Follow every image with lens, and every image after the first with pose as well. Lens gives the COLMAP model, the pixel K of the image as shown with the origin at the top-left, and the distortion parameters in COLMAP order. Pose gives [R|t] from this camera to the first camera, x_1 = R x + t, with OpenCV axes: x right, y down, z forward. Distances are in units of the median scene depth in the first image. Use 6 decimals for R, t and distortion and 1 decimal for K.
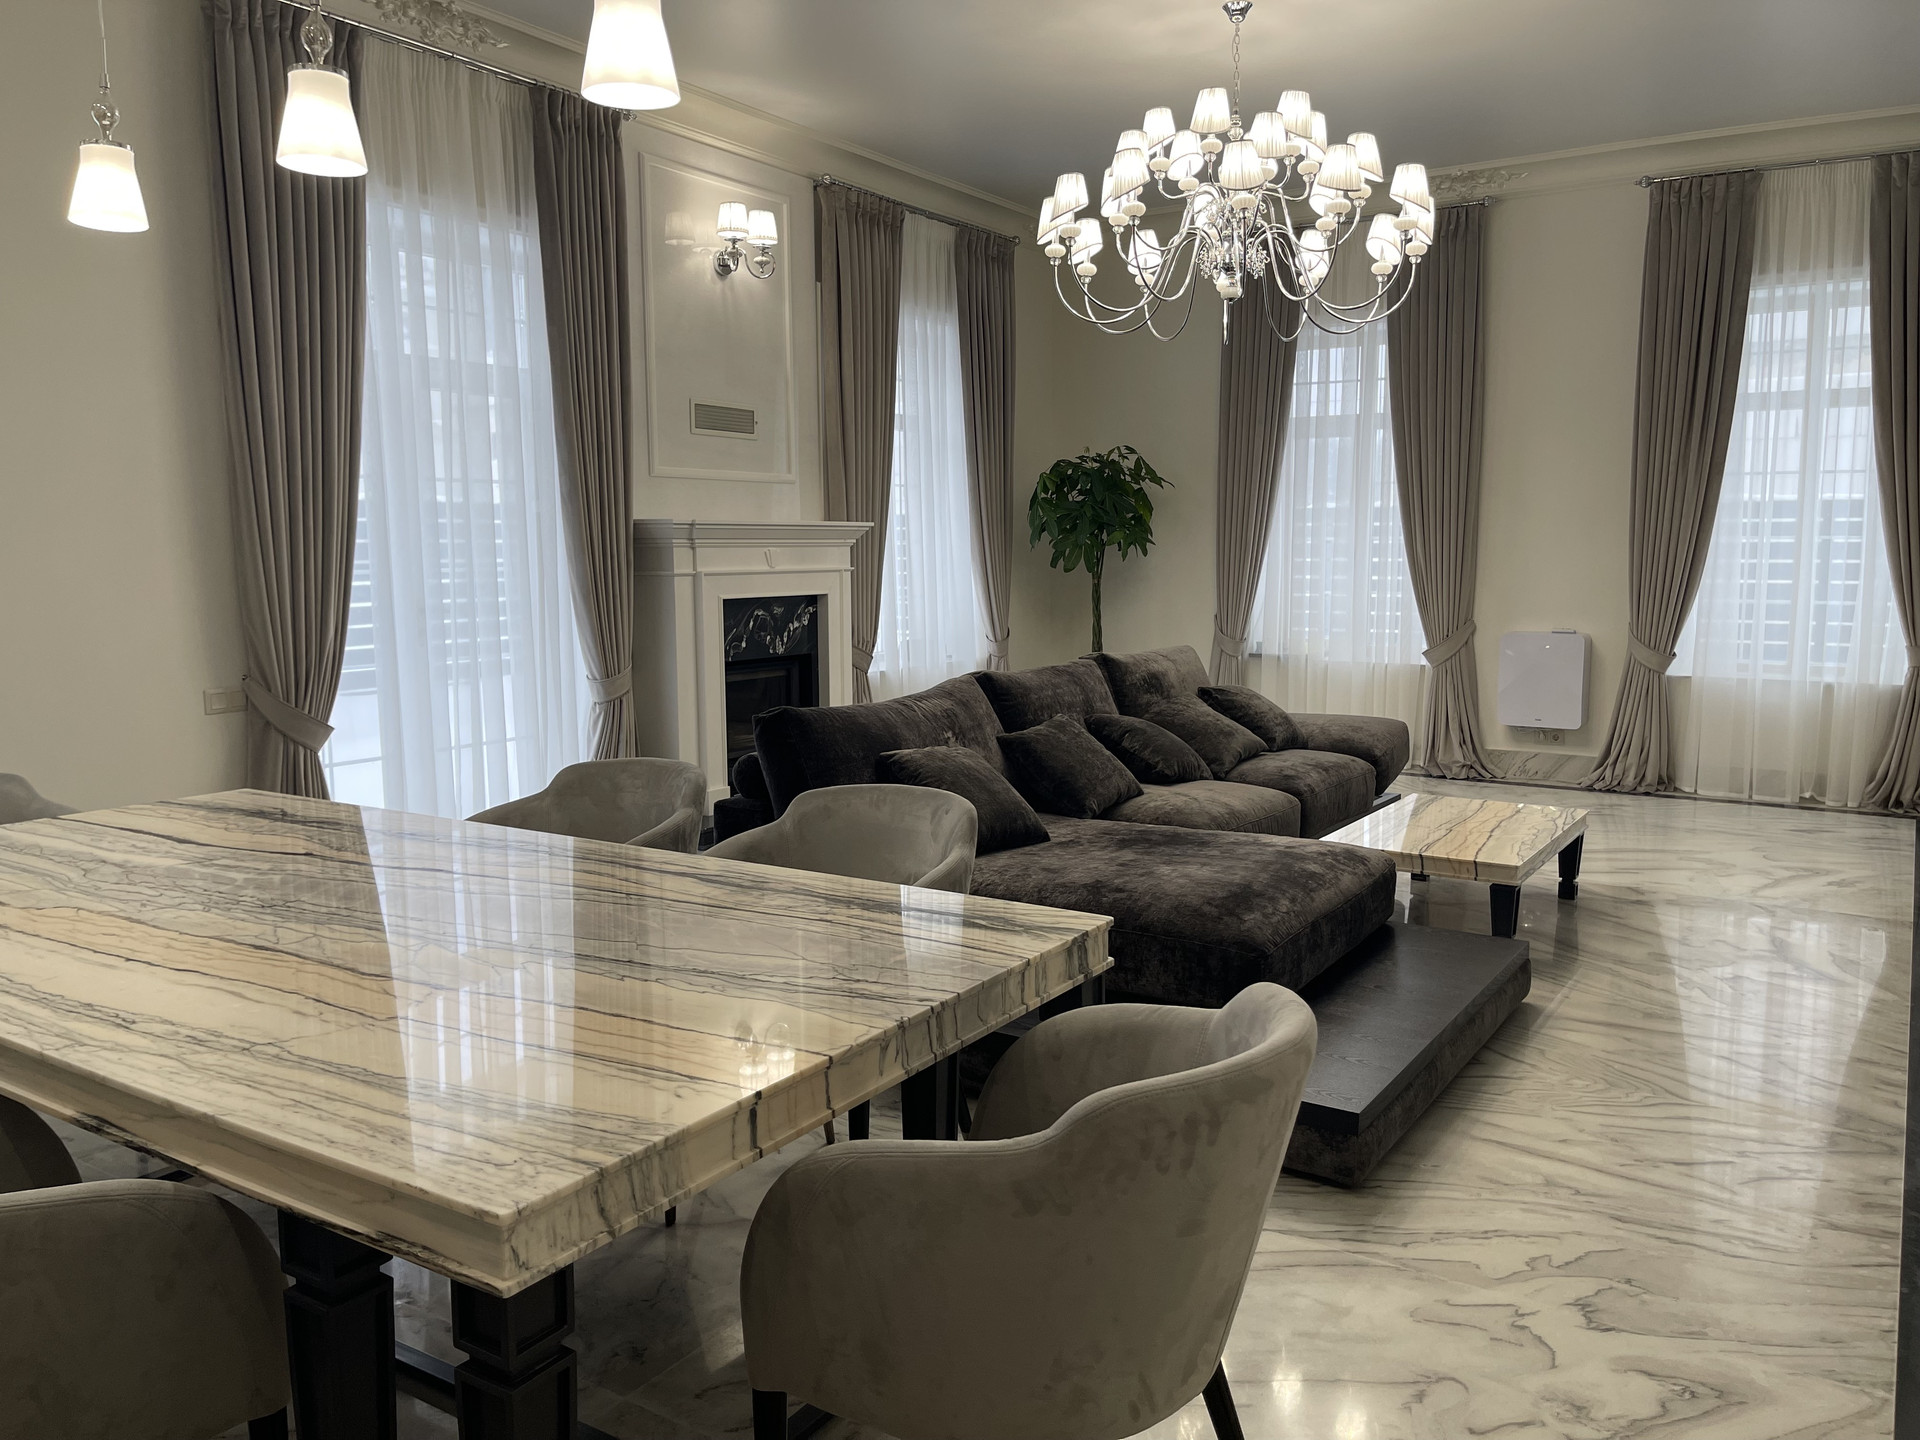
lens RADIAL K [[1445.8, 0, 970.6], [0, 1445.8, 718.9], [0, 0, 1]] dist [0.063412, -0.082985]
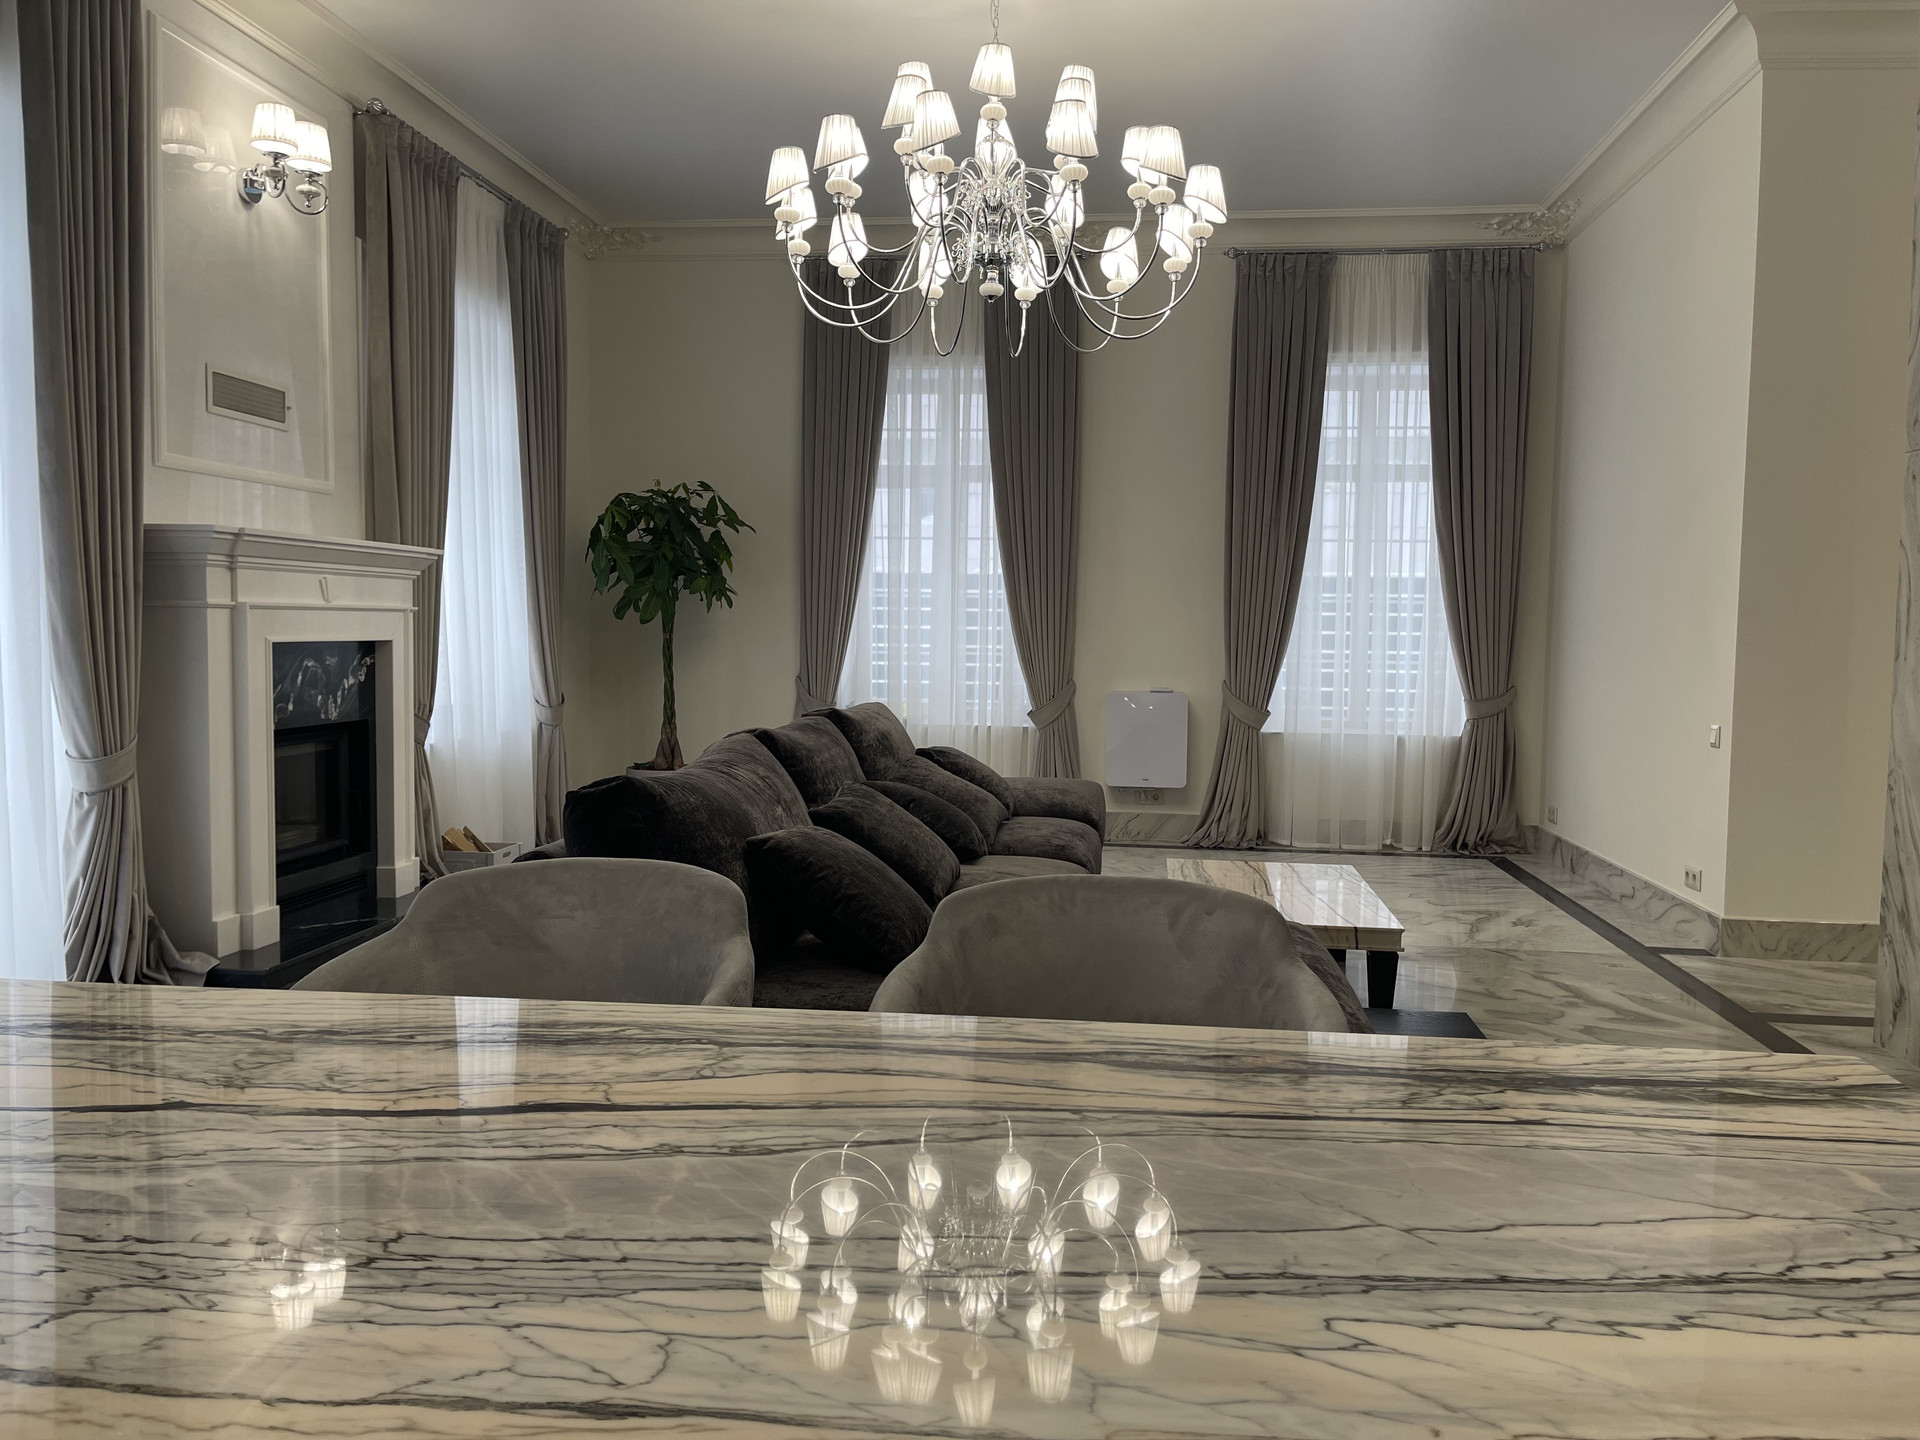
lens RADIAL K [[1445.8, 0, 971.8], [0, 1445.8, 730.8], [0, 0, 1]] dist [0.063412, -0.082985]
pose [[0.895682, -0.015218, 0.444435, -0.169866], [0.036417, 0.998568, -0.039200, 0.001778], [-0.443202, 0.051296, 0.894953, 0.189055]]
